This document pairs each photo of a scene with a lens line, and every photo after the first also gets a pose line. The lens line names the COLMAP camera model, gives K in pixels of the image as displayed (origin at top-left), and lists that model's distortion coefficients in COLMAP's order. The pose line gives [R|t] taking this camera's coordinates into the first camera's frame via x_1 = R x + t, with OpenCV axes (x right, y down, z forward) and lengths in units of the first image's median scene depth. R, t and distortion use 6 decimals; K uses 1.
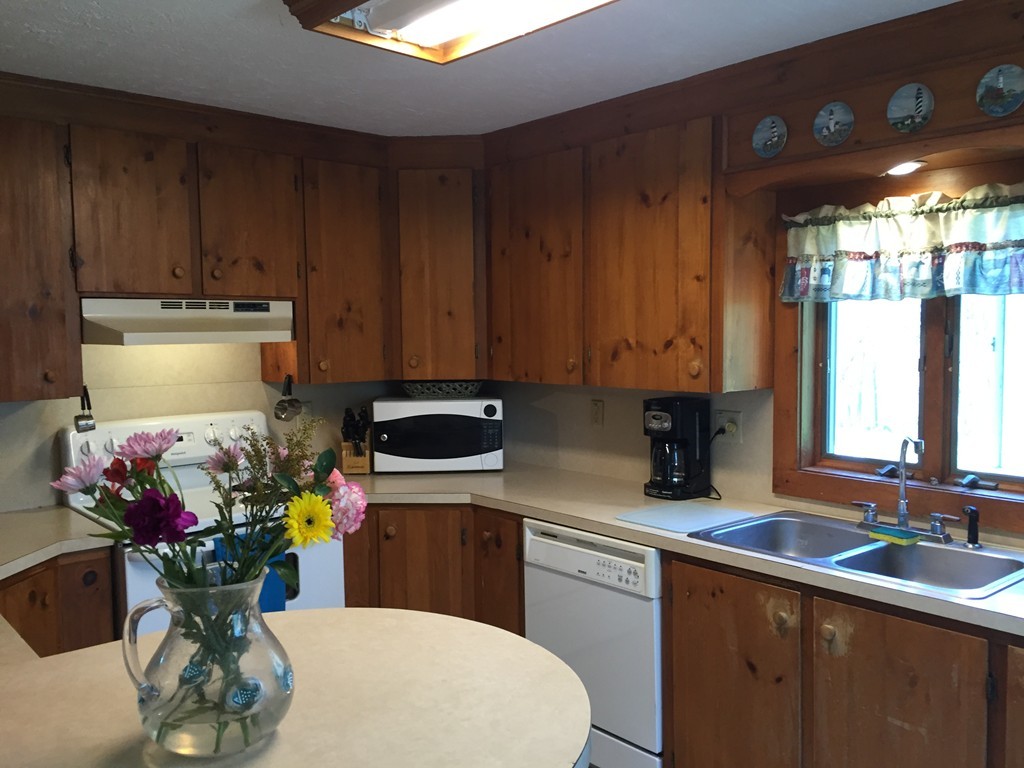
lens RADIAL K [[875.1, 0, 507.5], [0, 875.1, 386.1], [0, 0, 1]] dist [0.077743, -0.082052]
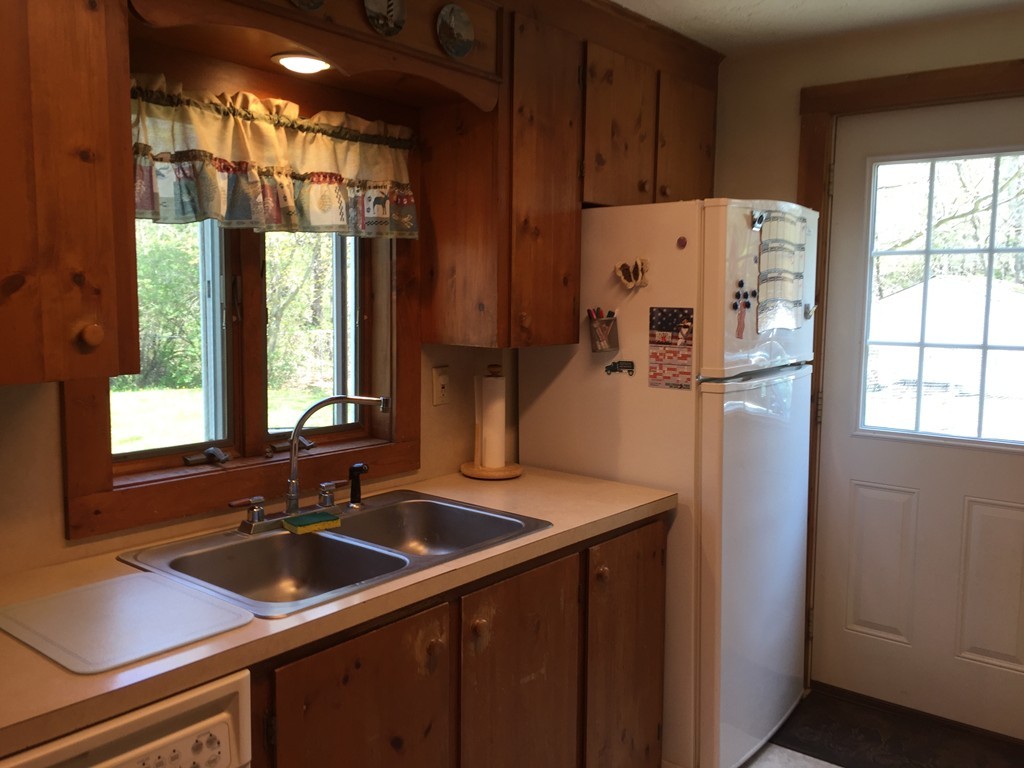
lens RADIAL K [[885.9, 0, 511.2], [0, 885.9, 374.0], [0, 0, 1]] dist [0.080211, -0.007147]
pose [[-0.182726, -0.091411, 0.978905, -0.383716], [0.049295, 0.993564, 0.101981, -0.041500], [-0.981927, 0.066890, -0.177044, 0.931966]]
